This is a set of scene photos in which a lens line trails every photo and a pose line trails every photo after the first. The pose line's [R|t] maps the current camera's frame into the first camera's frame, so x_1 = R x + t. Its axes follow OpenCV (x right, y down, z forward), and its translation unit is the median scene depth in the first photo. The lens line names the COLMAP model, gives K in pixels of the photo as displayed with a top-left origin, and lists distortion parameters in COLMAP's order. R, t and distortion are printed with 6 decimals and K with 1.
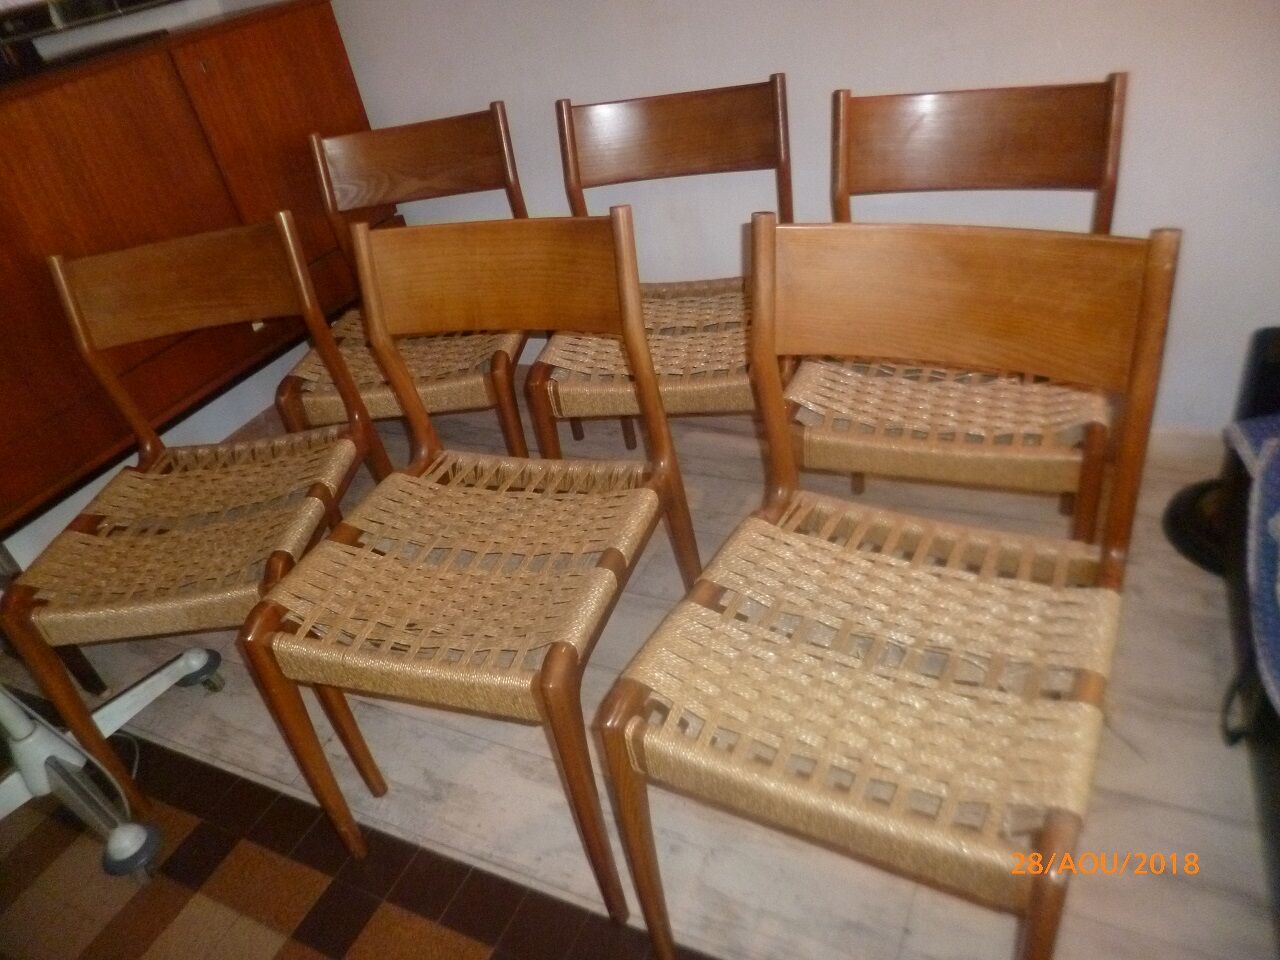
lens RADIAL K [[881.9, 0, 635.8], [0, 881.9, 472.8], [0, 0, 1]] dist [0.004848, -0.000100]
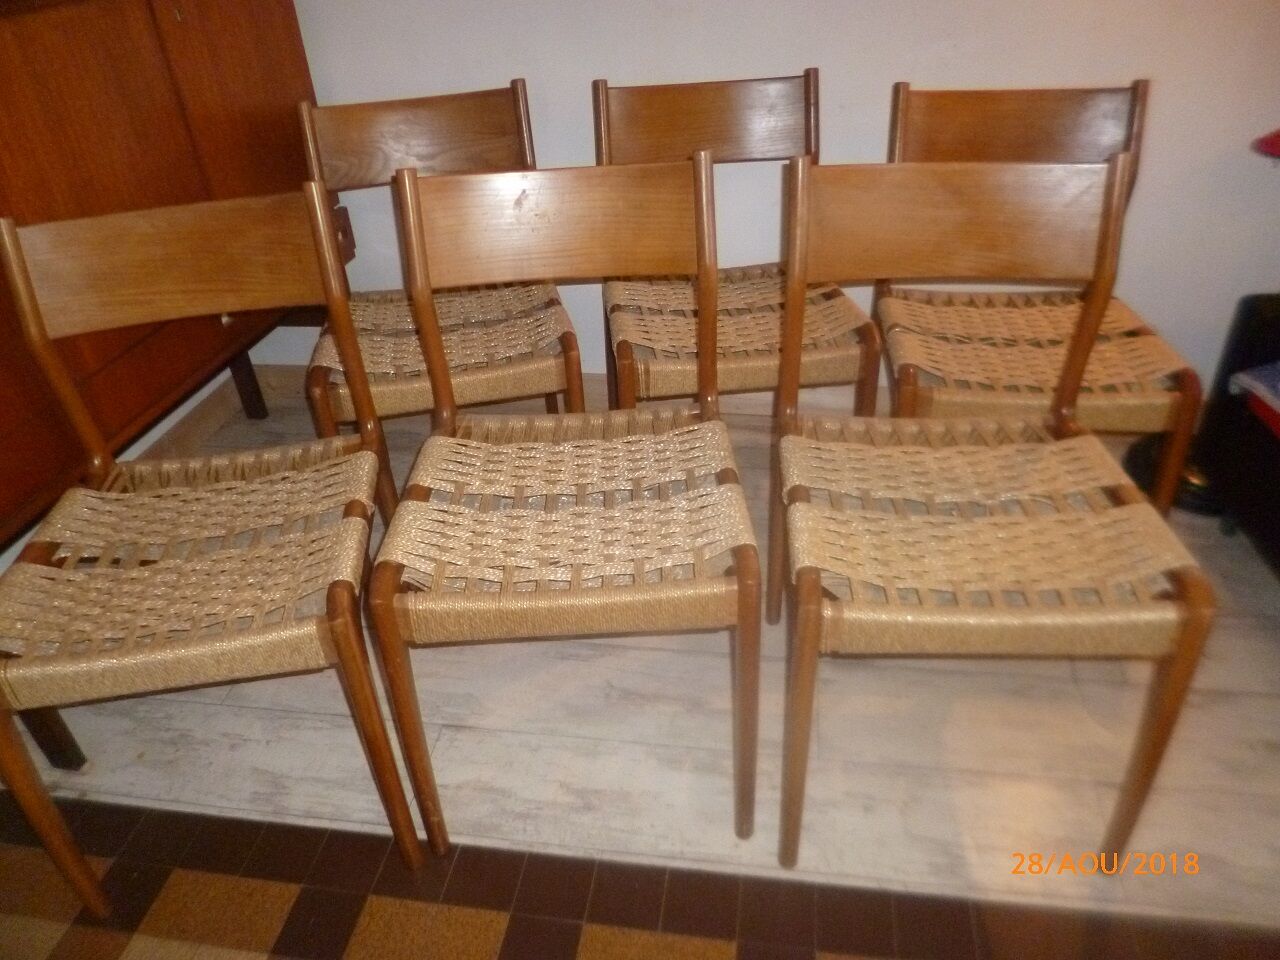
lens RADIAL K [[866.7, 0, 640.0], [0, 866.7, 480.0], [0, 0, 1]] dist [0.001323, 0.002757]
pose [[0.952844, -0.058240, 0.297819, -0.352330], [0.069776, 0.997163, -0.028242, 0.049033], [-0.295330, 0.047691, 0.954204, 0.092137]]
